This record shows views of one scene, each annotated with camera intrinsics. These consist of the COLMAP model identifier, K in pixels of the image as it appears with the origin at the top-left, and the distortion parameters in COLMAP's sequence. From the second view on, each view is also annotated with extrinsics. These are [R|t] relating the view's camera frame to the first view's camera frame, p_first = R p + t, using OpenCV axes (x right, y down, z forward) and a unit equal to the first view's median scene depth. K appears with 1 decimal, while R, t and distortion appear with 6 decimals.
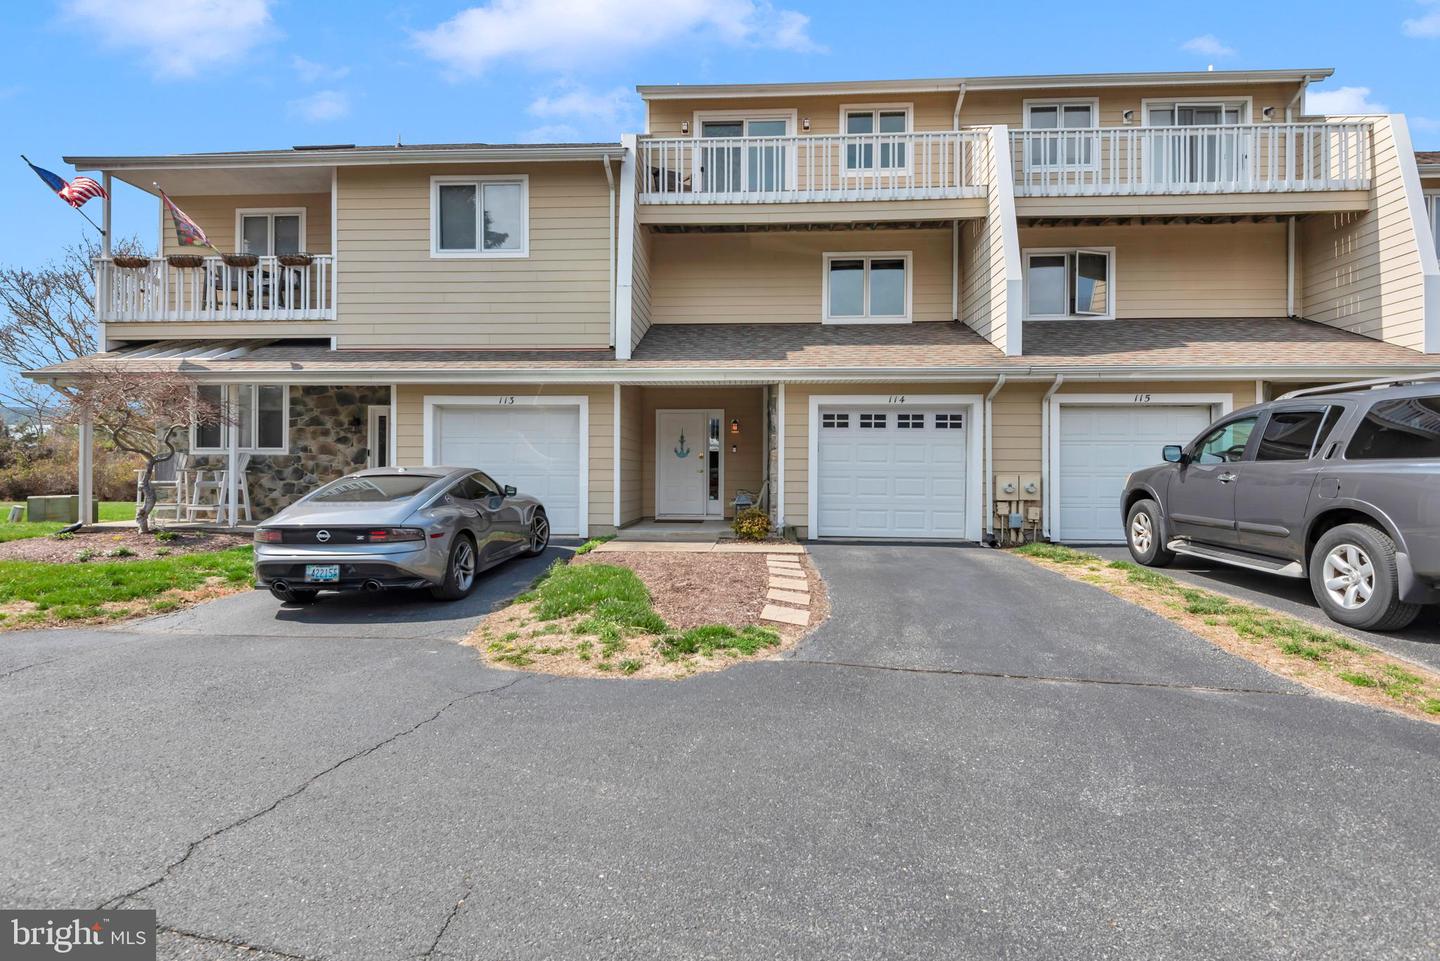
lens RADIAL K [[684.8, 0, 714.2], [0, 684.8, 474.8], [0, 0, 1]] dist [-0.001424, -0.000357]
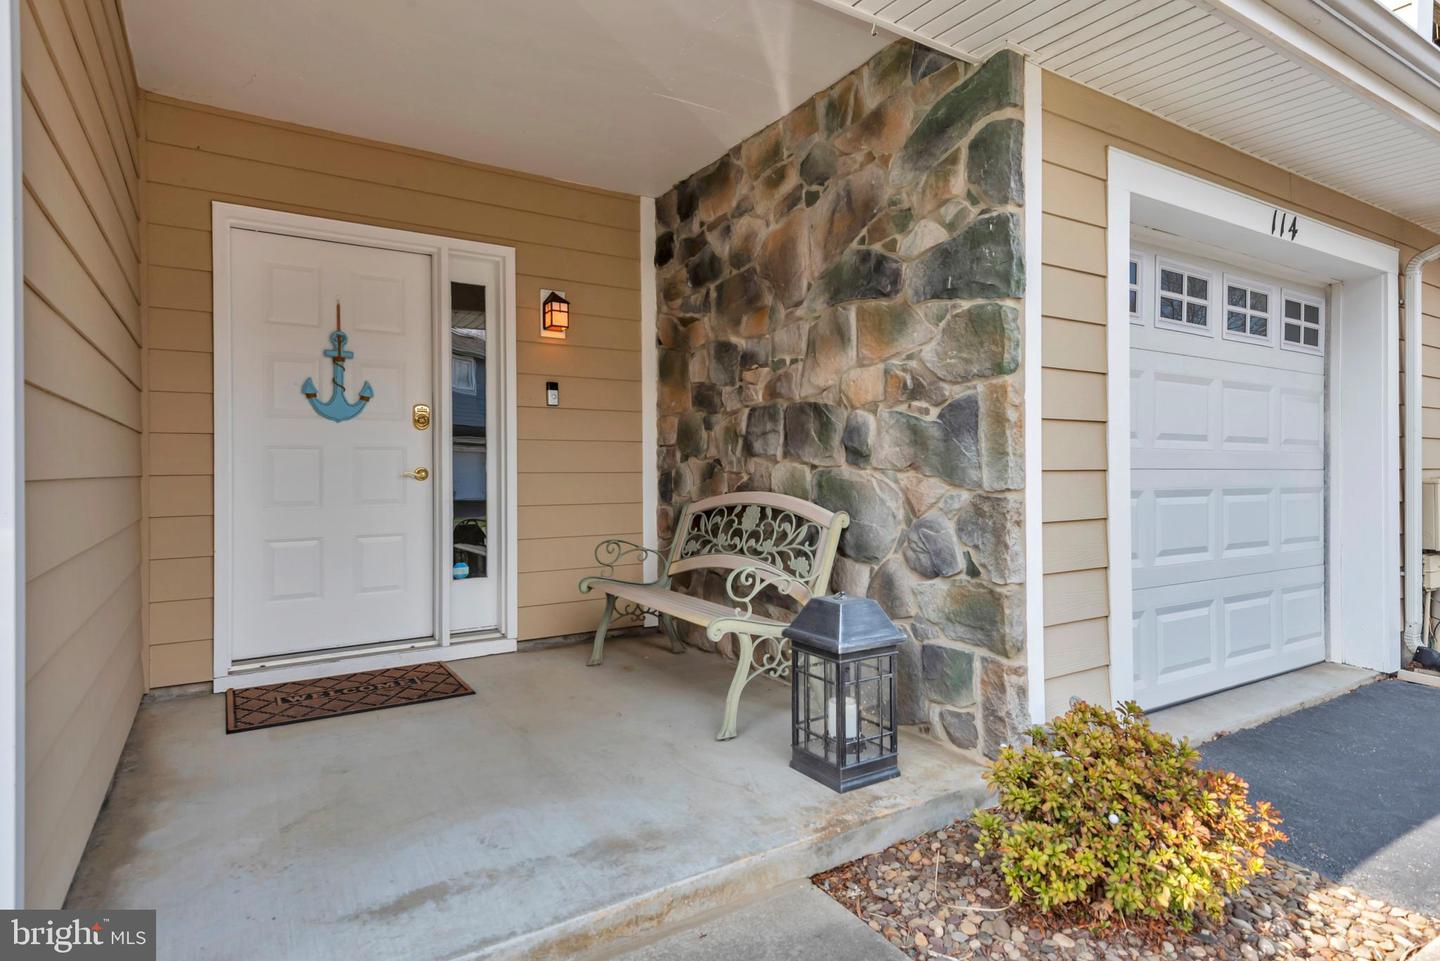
lens RADIAL K [[793.4, 0, 724.4], [0, 793.4, 491.0], [0, 0, 1]] dist [0.022439, 0.000269]
pose [[0.820080, -0.023345, 0.571773, -0.100400], [0.008781, 0.999563, 0.028216, -0.007073], [-0.572182, -0.018119, 0.819926, 0.697494]]
